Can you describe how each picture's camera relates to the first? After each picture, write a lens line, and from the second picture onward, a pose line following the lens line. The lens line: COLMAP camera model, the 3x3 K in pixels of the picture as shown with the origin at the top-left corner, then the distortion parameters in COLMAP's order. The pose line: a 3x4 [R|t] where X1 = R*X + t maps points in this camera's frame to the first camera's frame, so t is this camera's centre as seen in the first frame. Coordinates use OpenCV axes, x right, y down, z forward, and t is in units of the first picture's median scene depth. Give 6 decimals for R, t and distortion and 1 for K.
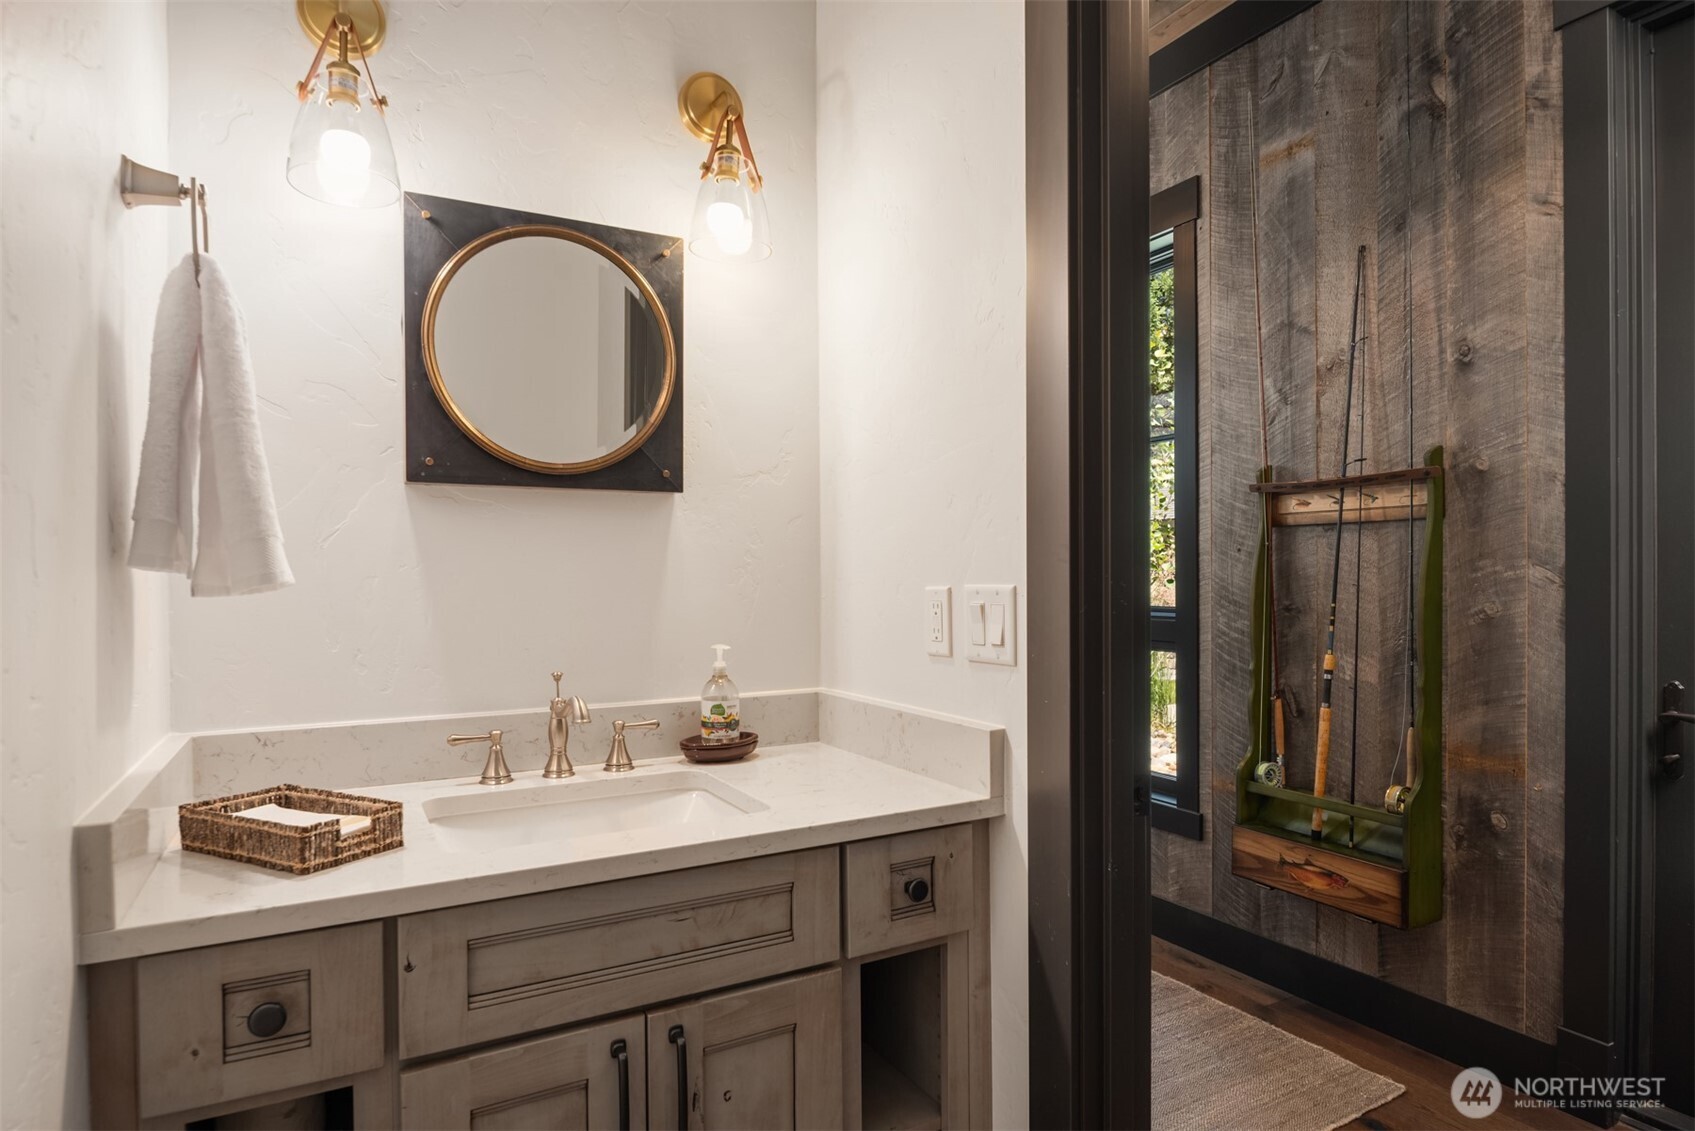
lens RADIAL K [[926.7, 0, 851.4], [0, 926.7, 583.1], [0, 0, 1]] dist [-0.005023, -0.002680]
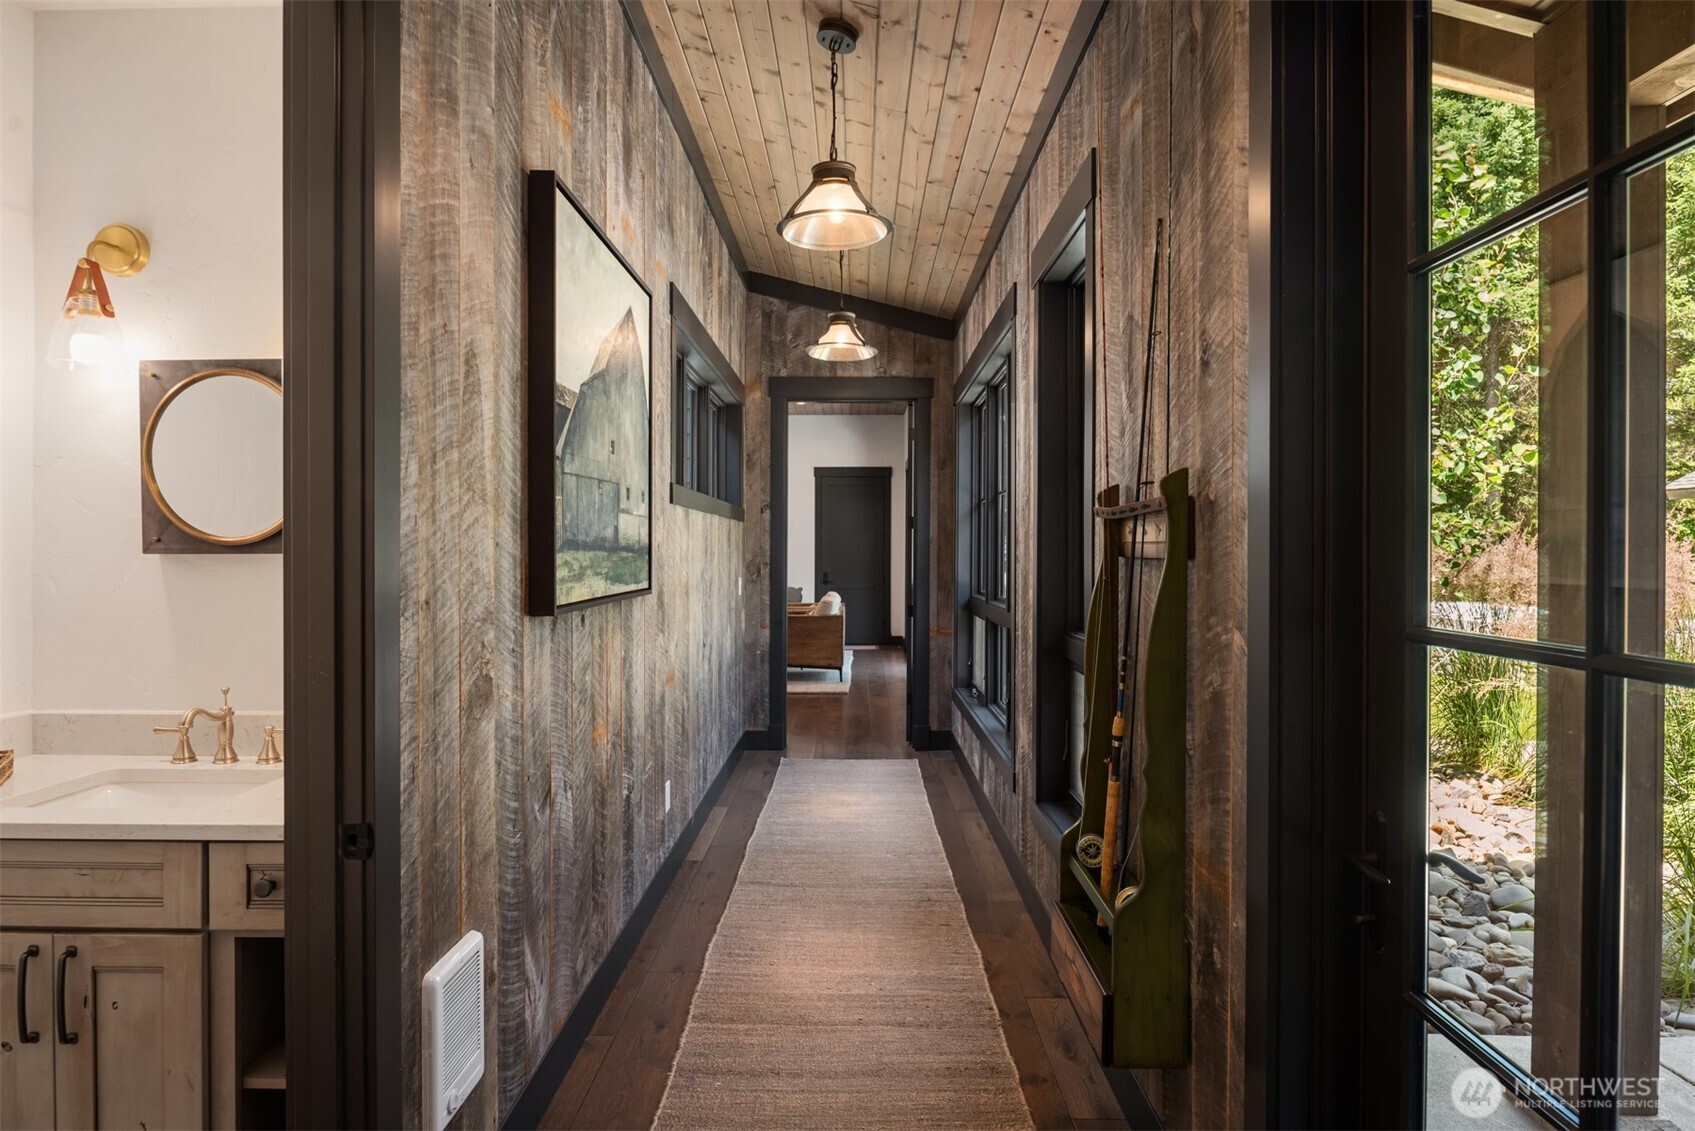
lens RADIAL K [[926.7, 0, 851.9], [0, 926.7, 559.1], [0, 0, 1]] dist [-0.005023, -0.002680]
pose [[0.868051, 0.008003, -0.496411, 1.392544], [-0.007356, 0.999968, 0.003257, -0.127338], [0.496421, 0.000824, 0.868081, 0.305796]]
